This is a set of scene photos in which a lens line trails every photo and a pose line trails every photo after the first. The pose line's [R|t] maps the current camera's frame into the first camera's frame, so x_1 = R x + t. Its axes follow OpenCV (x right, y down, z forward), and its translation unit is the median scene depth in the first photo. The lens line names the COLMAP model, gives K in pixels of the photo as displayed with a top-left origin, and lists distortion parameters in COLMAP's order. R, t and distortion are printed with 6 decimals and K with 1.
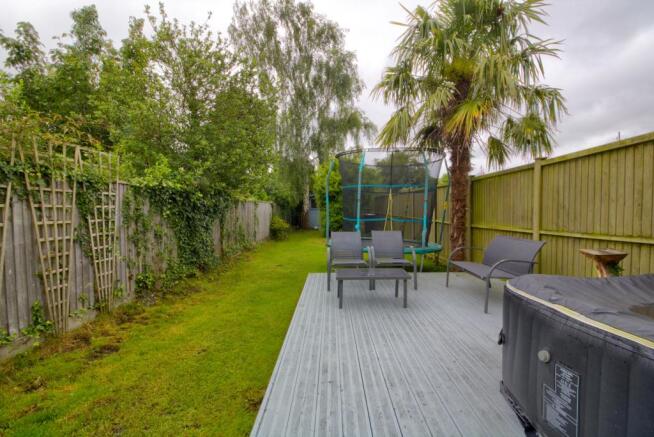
lens RADIAL K [[309.3, 0, 328.9], [0, 309.3, 216.3], [0, 0, 1]] dist [-0.003123, -0.000520]
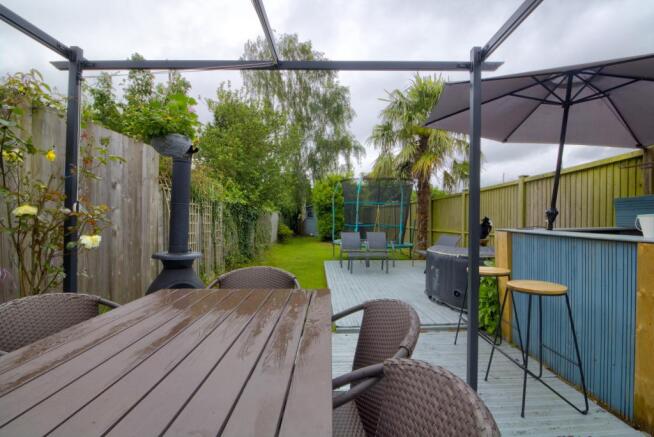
lens RADIAL K [[309.3, 0, 328.9], [0, 309.3, 216.3], [0, 0, 1]] dist [-0.003123, -0.000520]
pose [[0.998758, 0.010270, 0.048754, -0.041140], [-0.008790, 0.999497, -0.030481, 0.005210], [-0.049043, 0.030015, 0.998346, -0.177039]]
